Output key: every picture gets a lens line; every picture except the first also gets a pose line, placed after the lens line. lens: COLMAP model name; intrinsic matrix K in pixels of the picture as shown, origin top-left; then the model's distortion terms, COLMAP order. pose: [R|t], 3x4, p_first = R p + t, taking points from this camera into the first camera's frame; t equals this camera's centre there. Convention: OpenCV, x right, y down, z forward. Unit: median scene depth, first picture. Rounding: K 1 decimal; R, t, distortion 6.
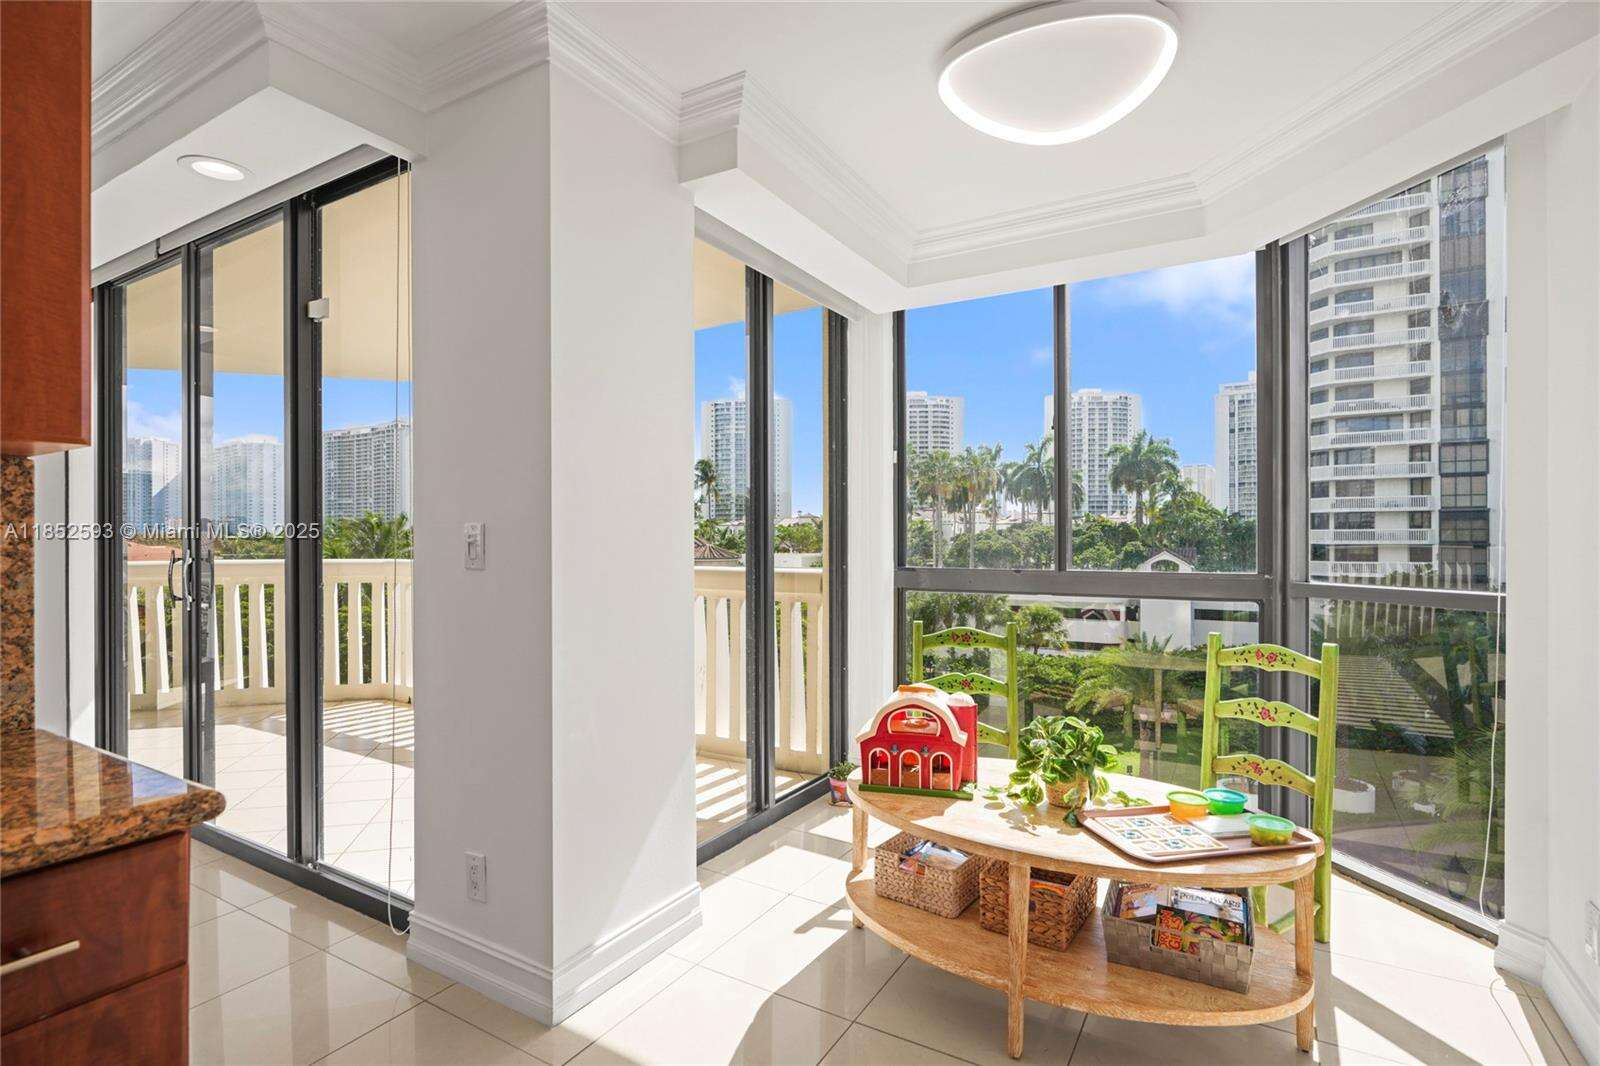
lens RADIAL K [[762.8, 0, 797.6], [0, 762.8, 538.6], [0, 0, 1]] dist [-0.005457, -0.000188]
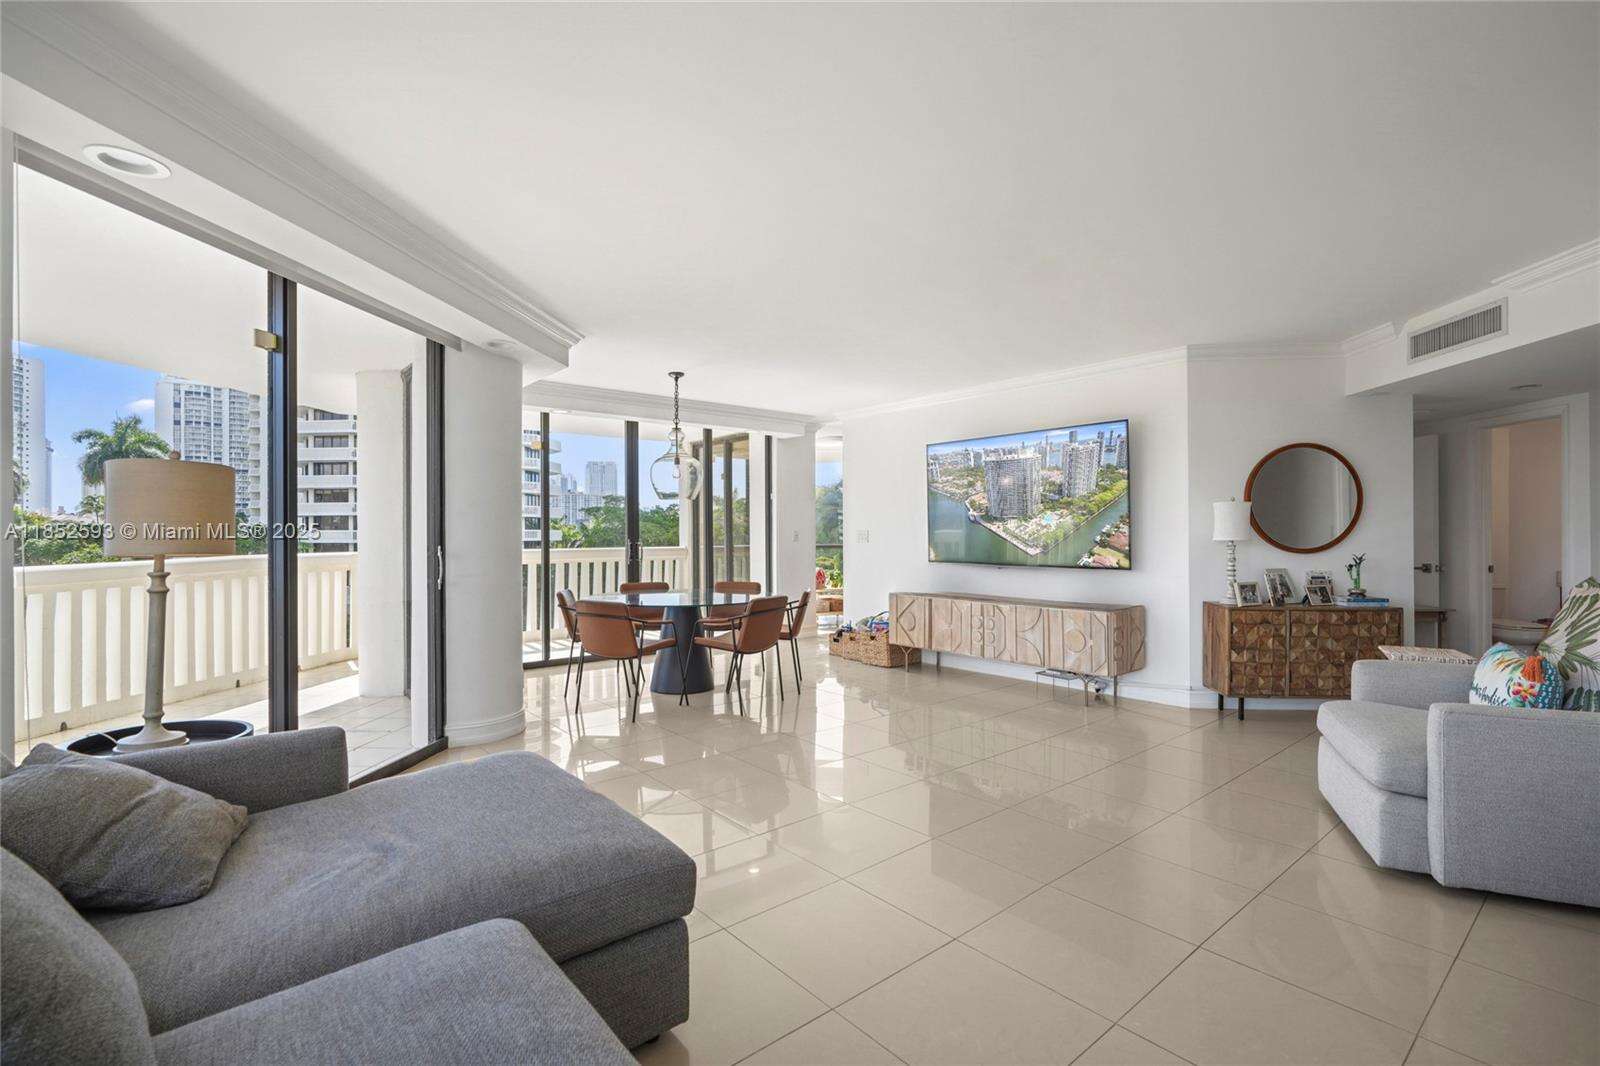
lens RADIAL K [[733.3, 0, 794.5], [0, 733.3, 533.0], [0, 0, 1]] dist [0.020123, 0.000149]
pose [[0.327371, -0.000240, 0.944896, -0.120277], [0.009098, 0.999954, -0.002898, 0.000663], [-0.944852, 0.009545, 0.327358, 0.006249]]
